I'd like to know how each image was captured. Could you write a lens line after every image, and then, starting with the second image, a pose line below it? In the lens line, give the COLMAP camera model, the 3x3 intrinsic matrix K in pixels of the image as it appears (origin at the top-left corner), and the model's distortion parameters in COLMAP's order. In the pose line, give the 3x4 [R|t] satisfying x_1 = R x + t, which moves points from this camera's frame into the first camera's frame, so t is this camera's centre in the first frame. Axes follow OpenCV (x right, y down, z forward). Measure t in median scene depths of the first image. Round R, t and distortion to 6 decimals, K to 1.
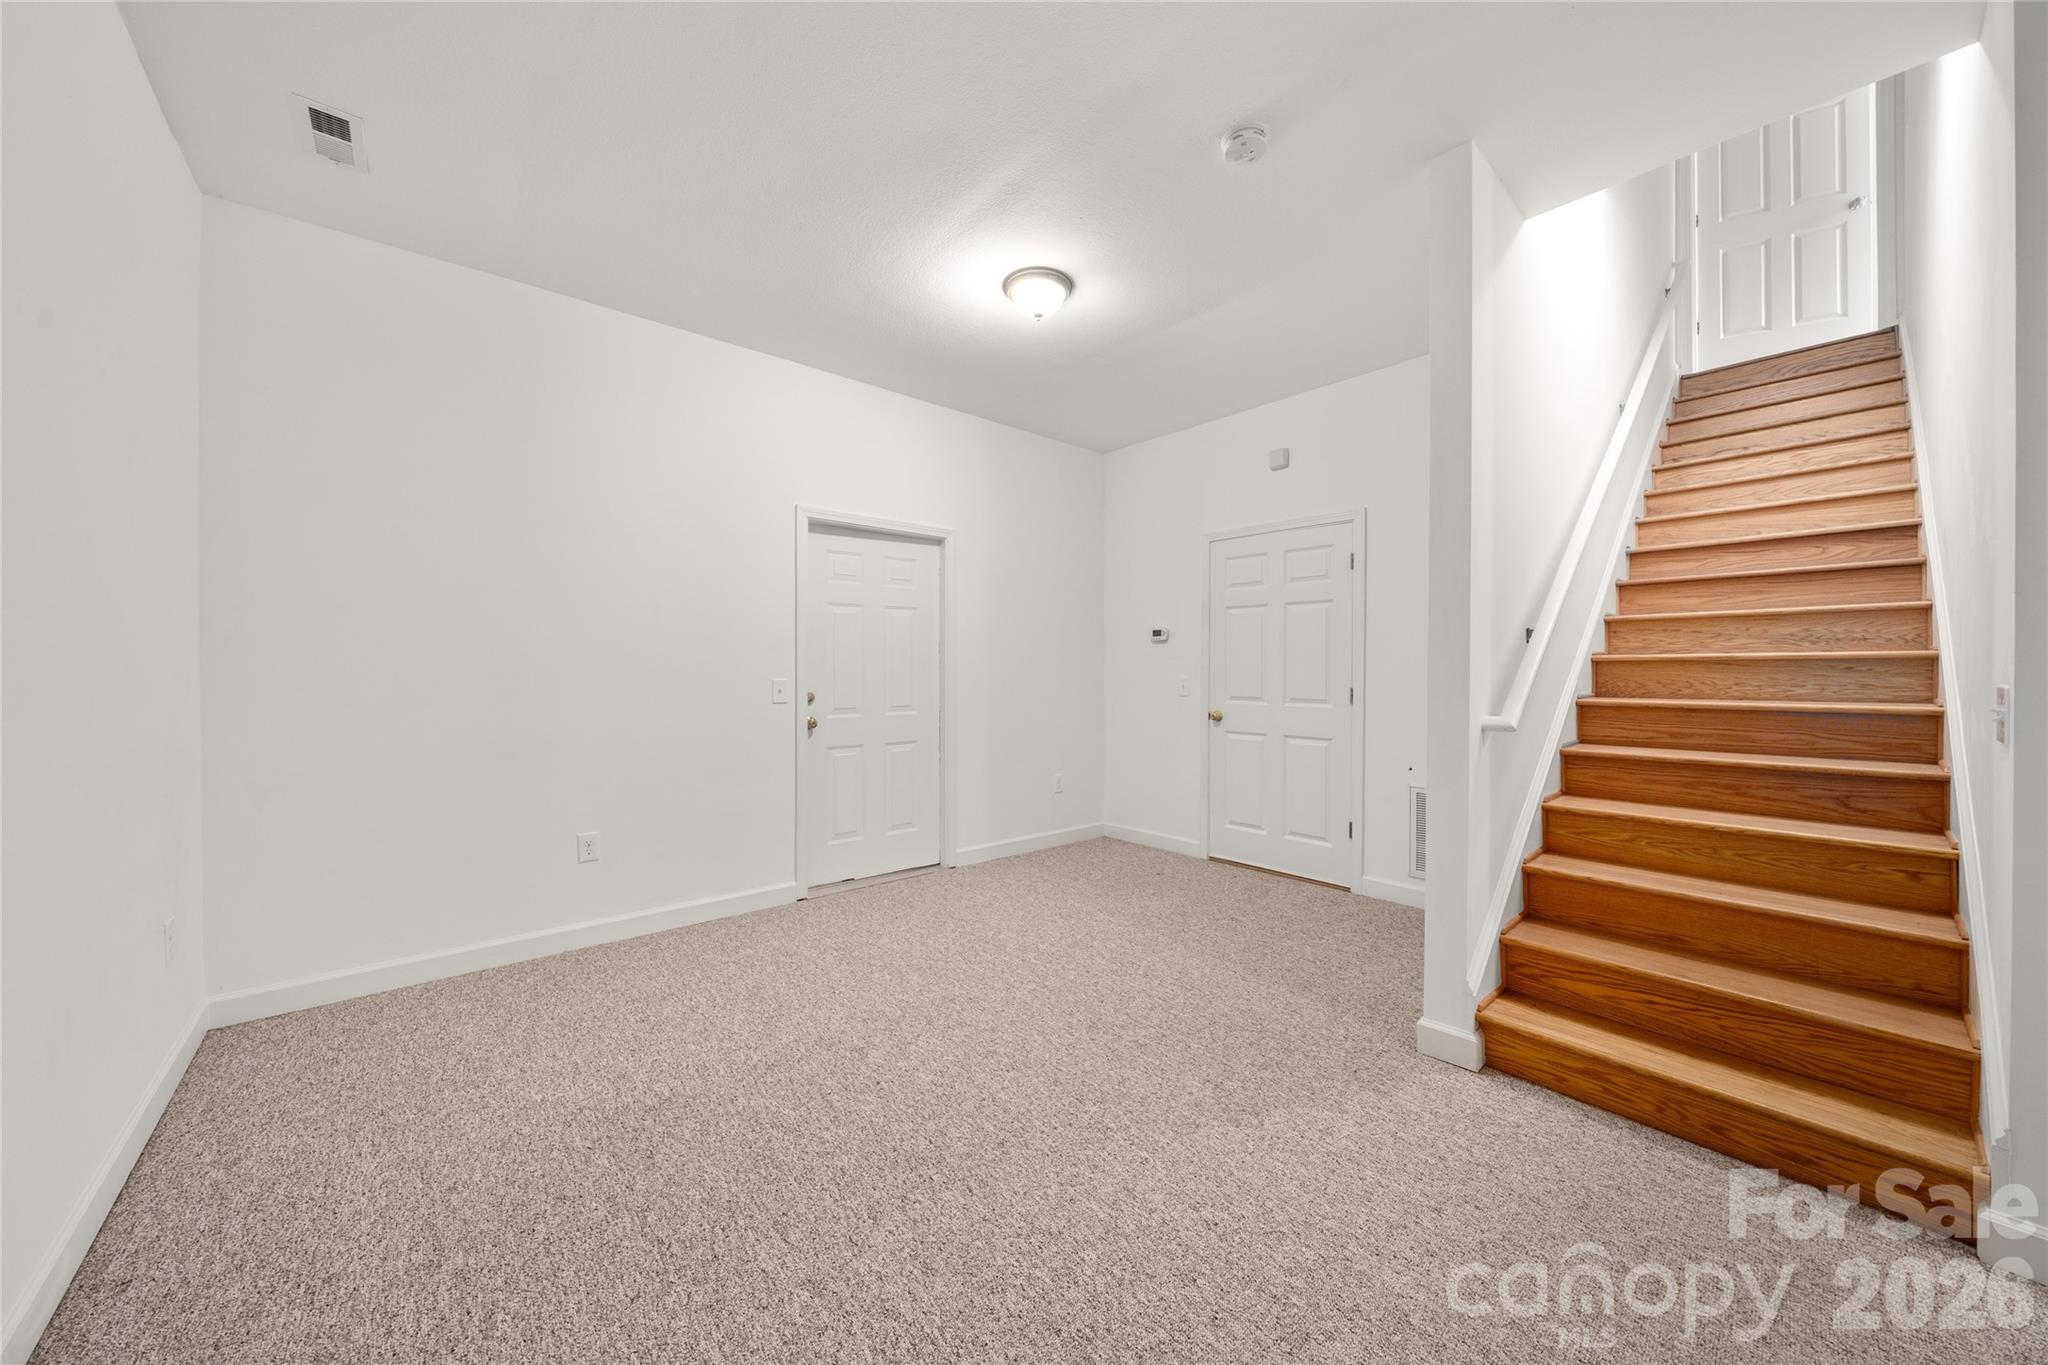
lens RADIAL K [[714.0, 0, 1033.4], [0, 714.0, 671.8], [0, 0, 1]] dist [-0.006685, 0.000354]
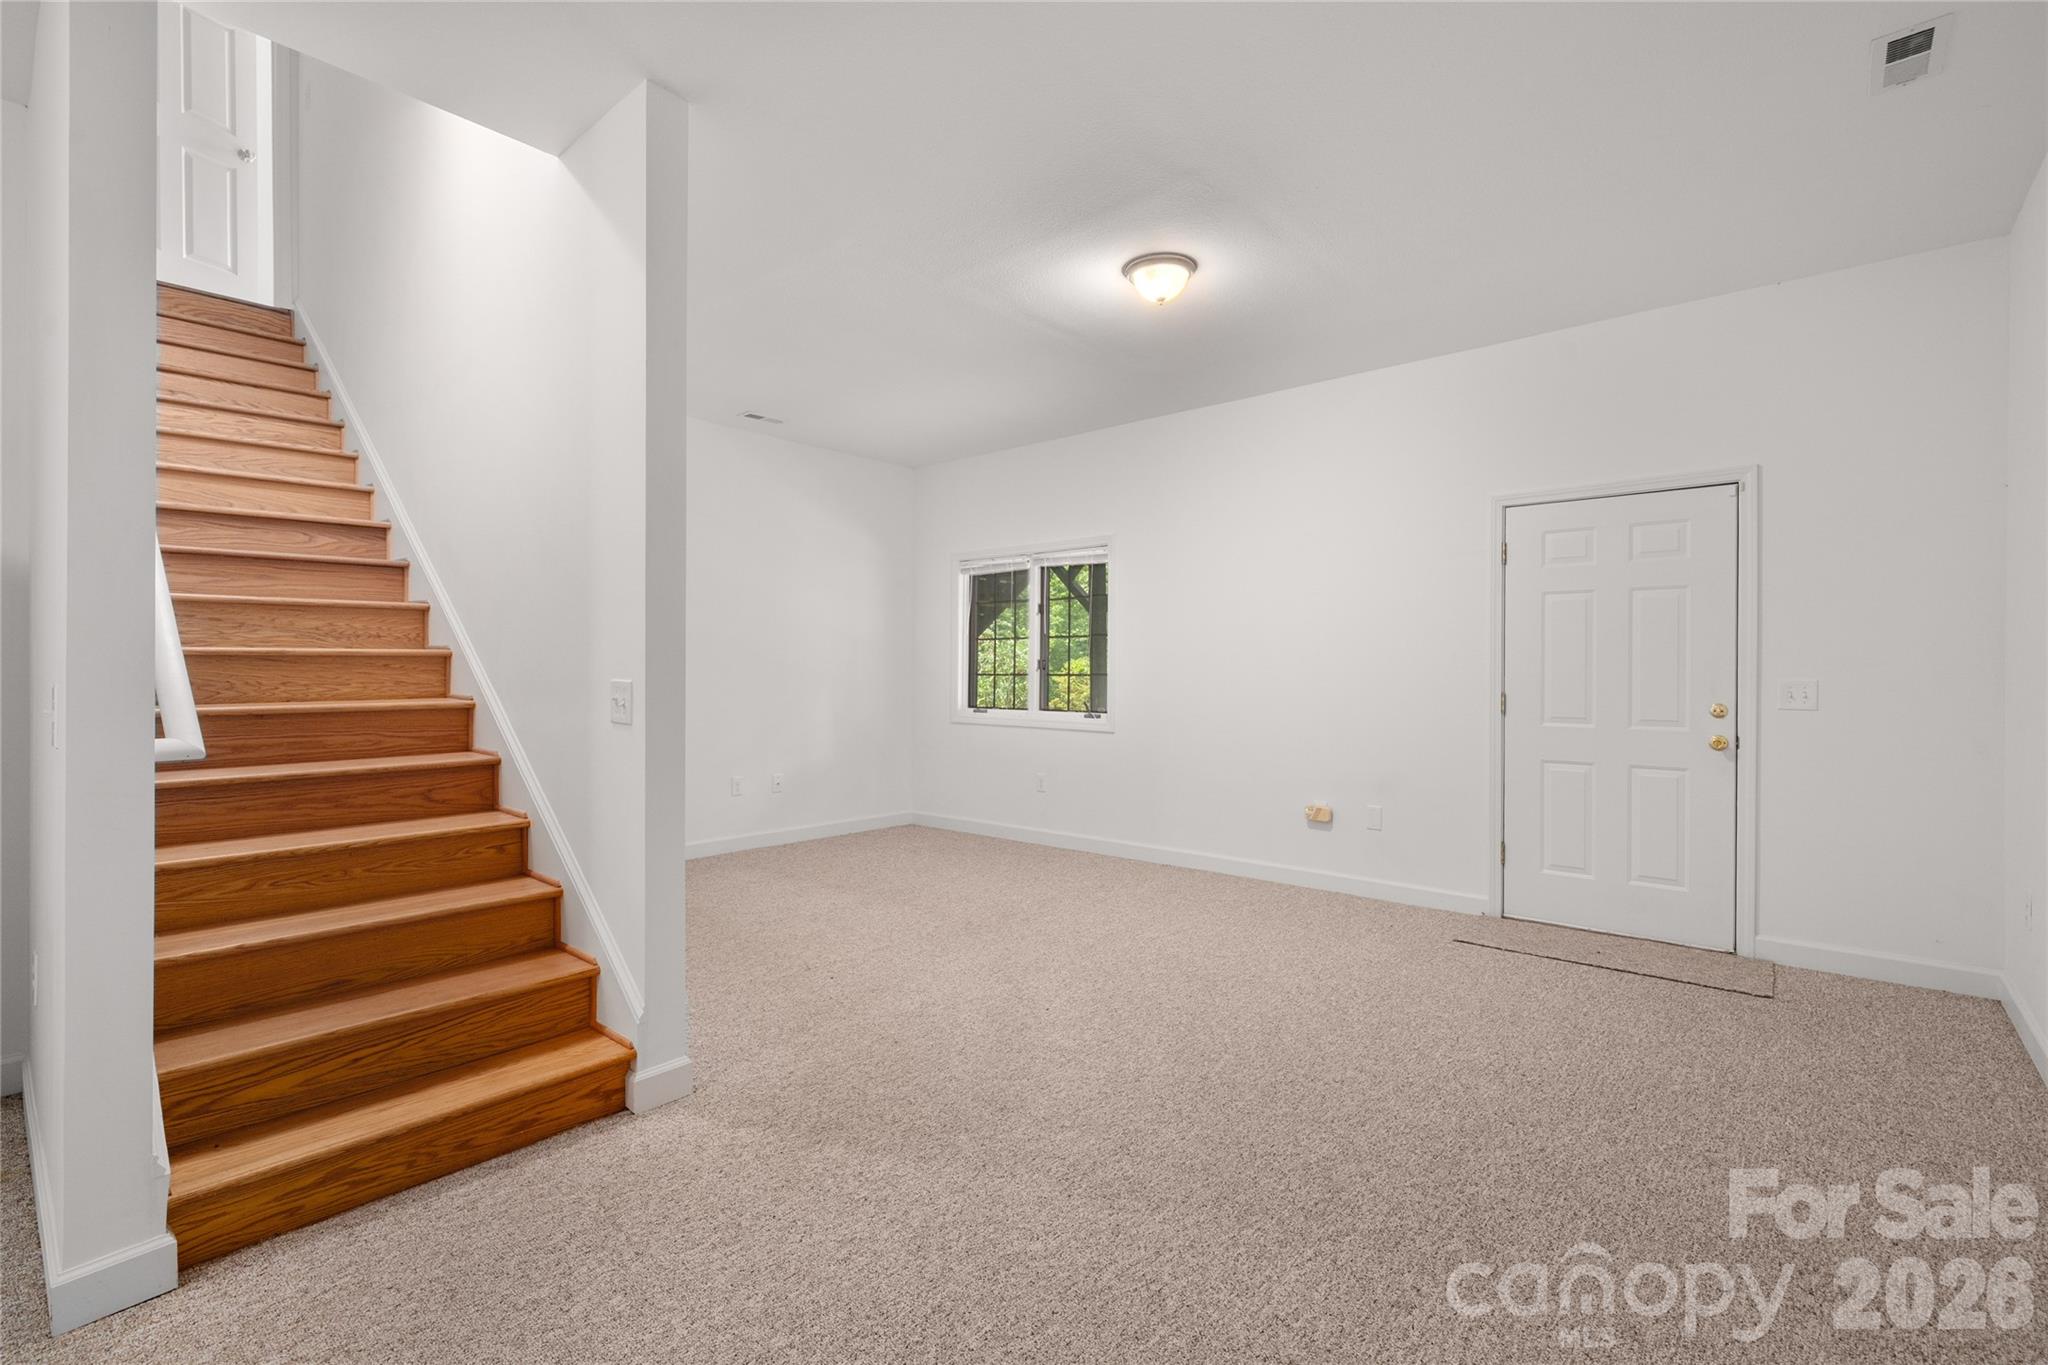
lens RADIAL K [[905.5, 0, 1031.9], [0, 905.5, 672.1], [0, 0, 1]] dist [-0.000944, 0.000183]
pose [[-0.134482, -0.005466, 0.990901, -0.288607], [0.001334, 0.999983, 0.005697, -0.002063], [-0.990915, 0.002088, -0.134473, 0.327371]]
